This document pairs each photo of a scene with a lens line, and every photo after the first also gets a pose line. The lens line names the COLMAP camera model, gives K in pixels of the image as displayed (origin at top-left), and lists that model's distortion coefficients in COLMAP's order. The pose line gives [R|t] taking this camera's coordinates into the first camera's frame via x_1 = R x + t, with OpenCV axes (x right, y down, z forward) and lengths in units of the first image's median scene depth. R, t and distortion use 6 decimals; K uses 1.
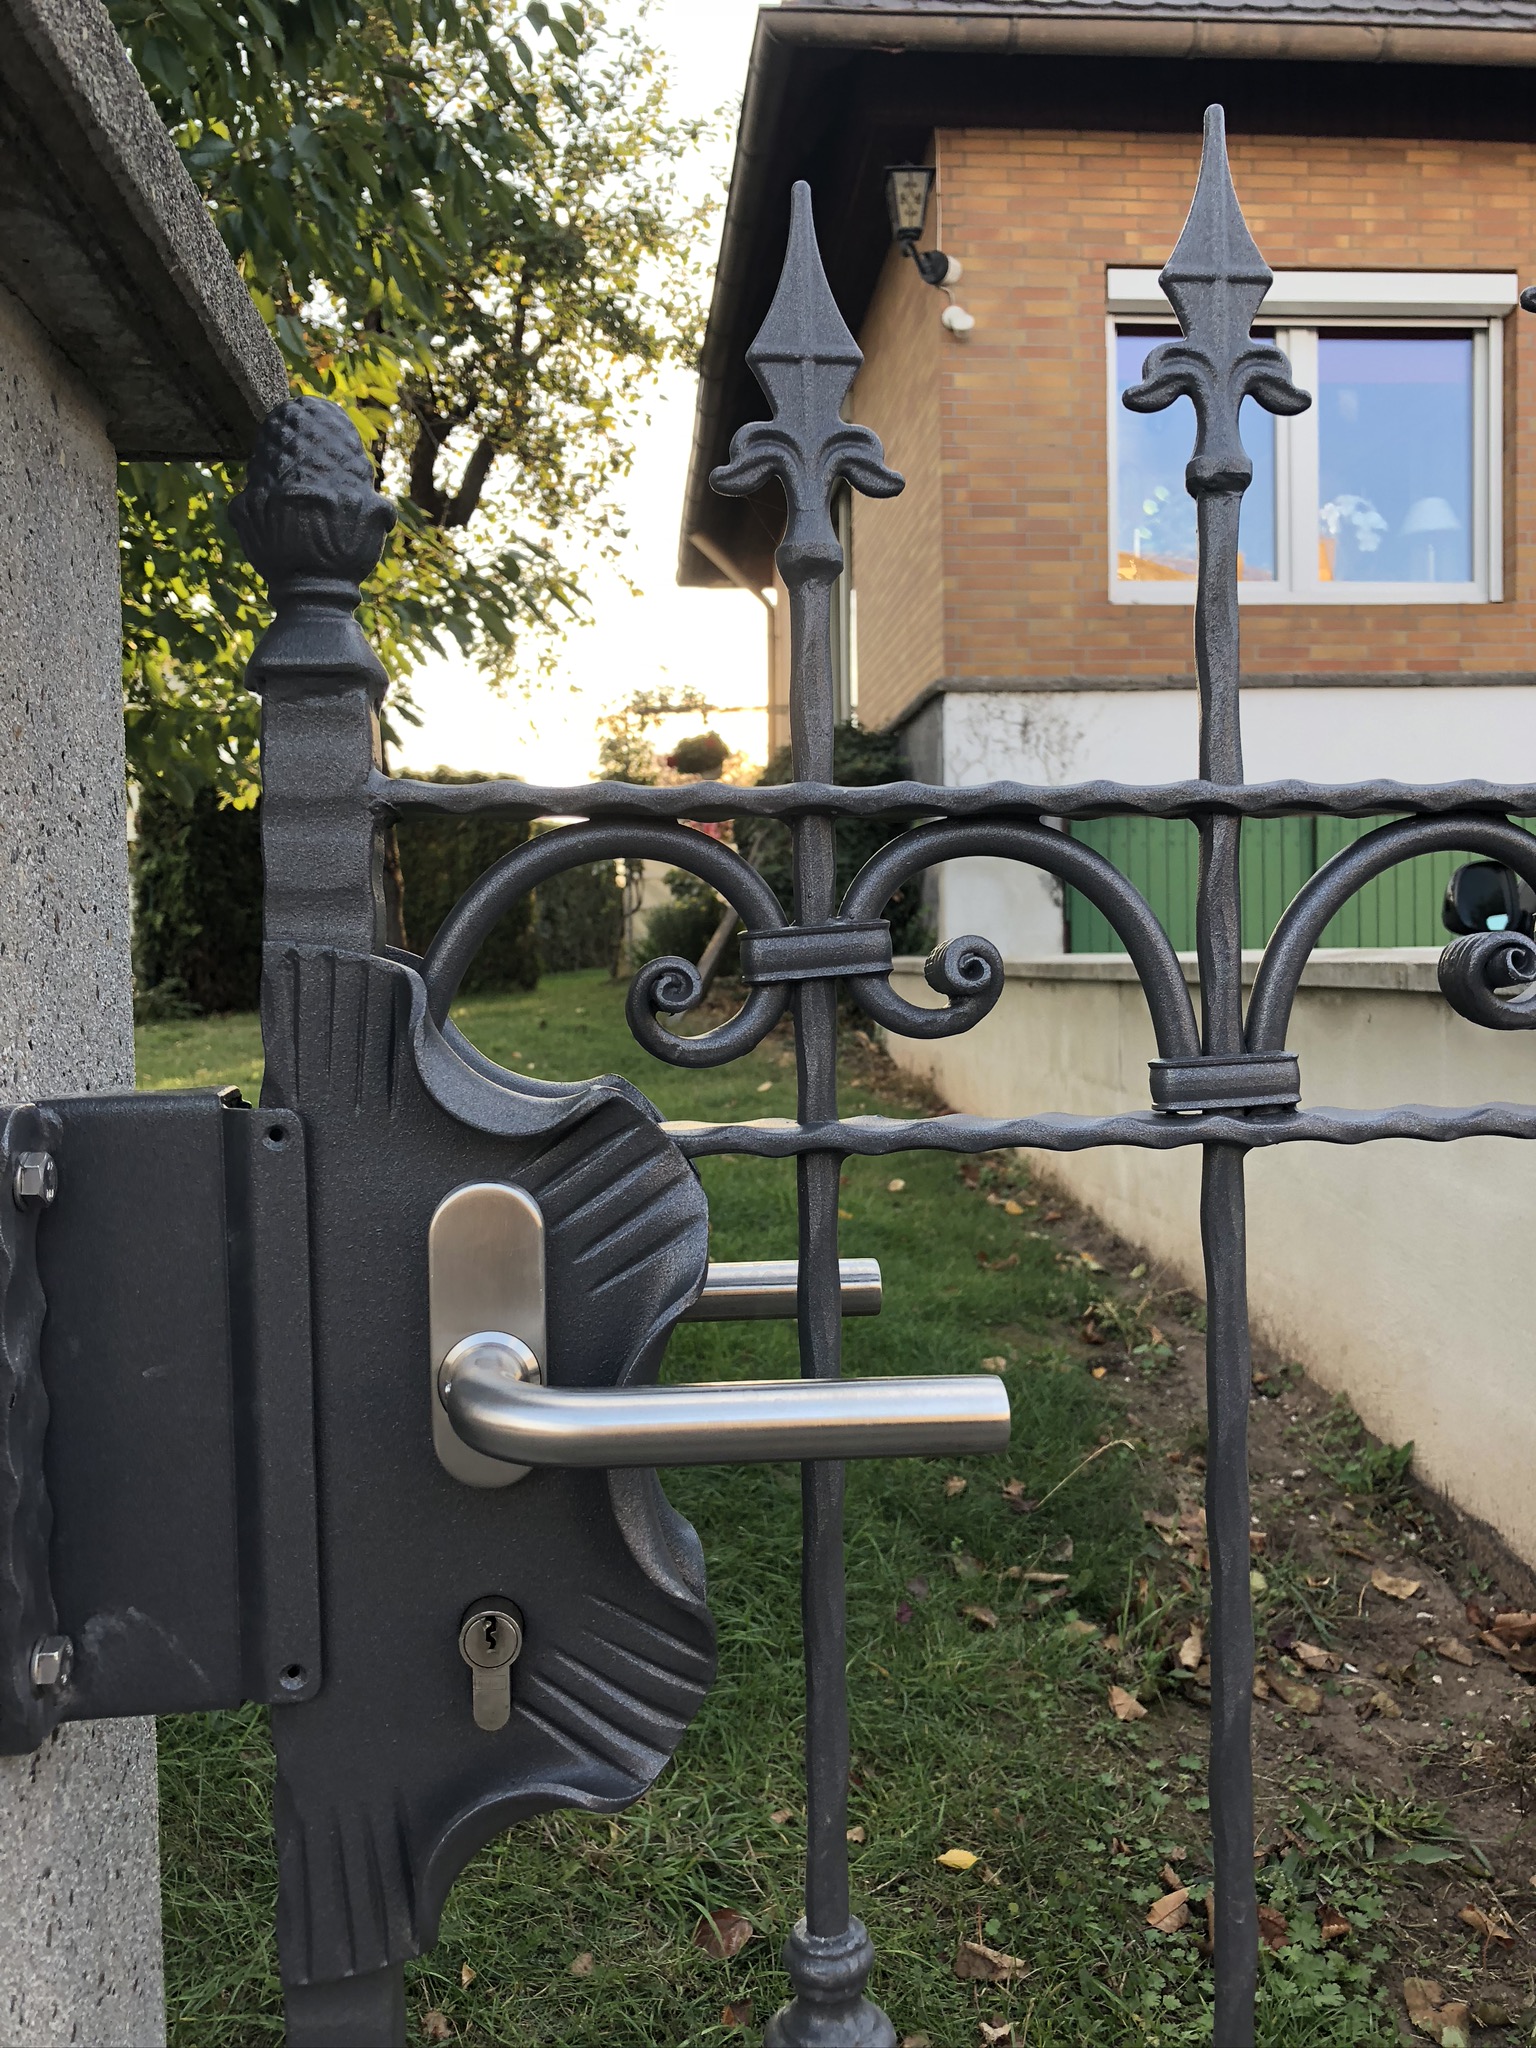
lens RADIAL K [[1736.6, 0, 764.3], [0, 1736.6, 1023.3], [0, 0, 1]] dist [0.015147, -0.006409]
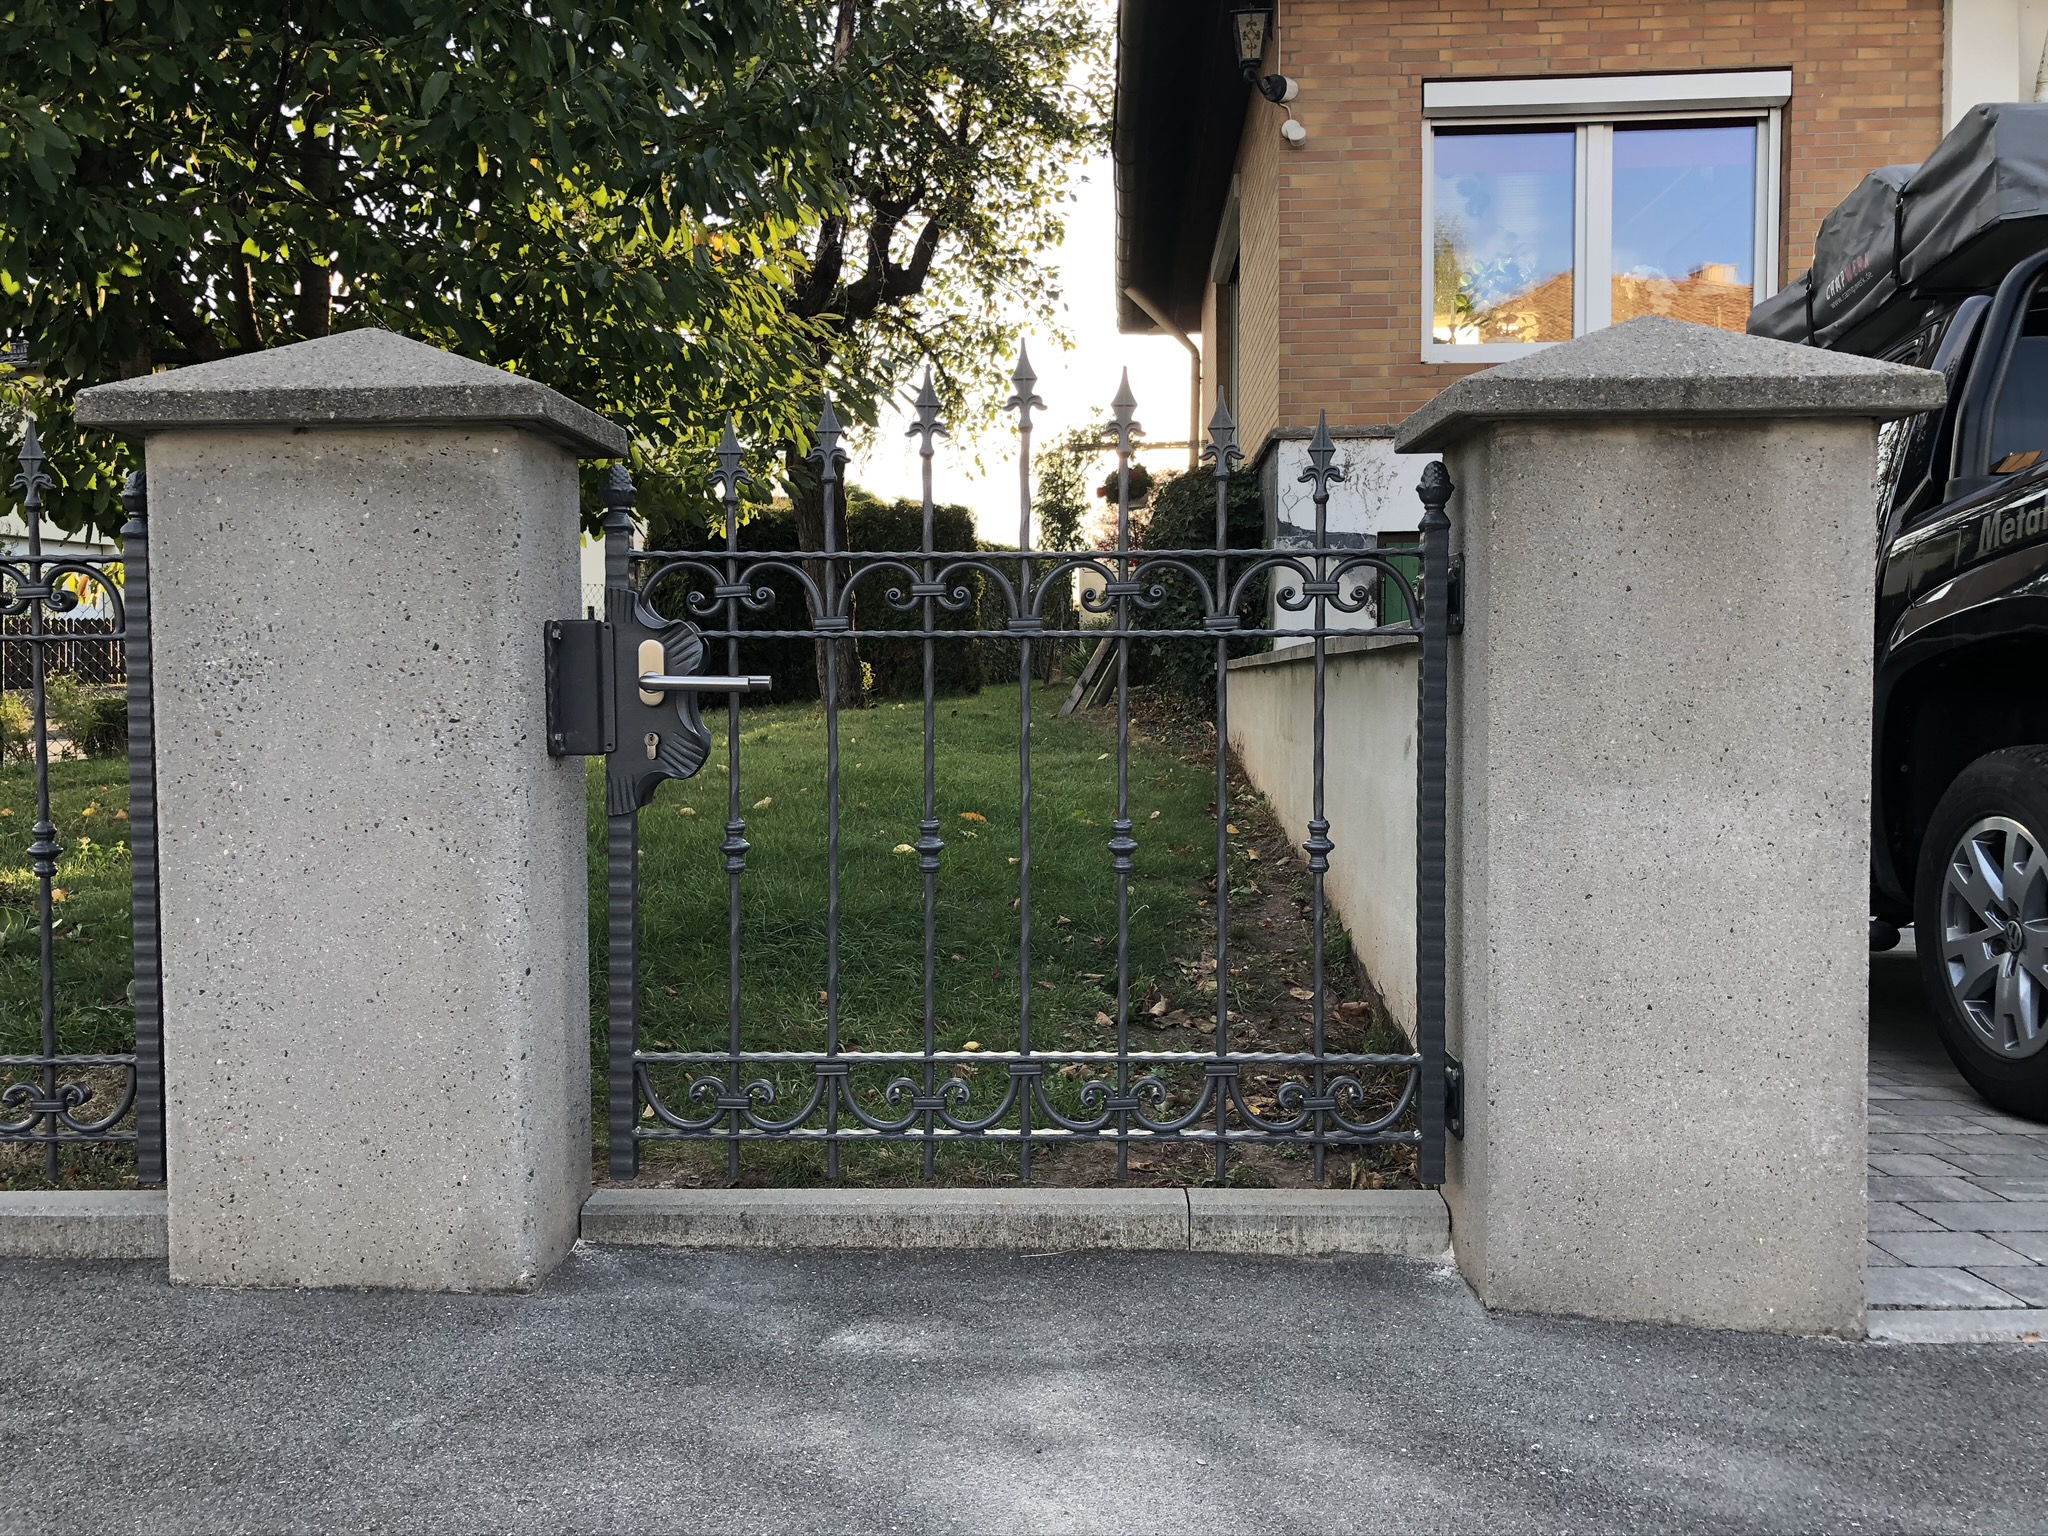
lens RADIAL K [[1736.6, 0, 1025.6], [0, 1736.6, 771.4], [0, 0, 1]] dist [0.015147, -0.006409]
pose [[0.990482, 0.014349, -0.136892, 0.068818], [-0.012349, 0.999804, 0.015451, 0.016664], [0.137087, -0.013613, 0.990465, -0.159613]]
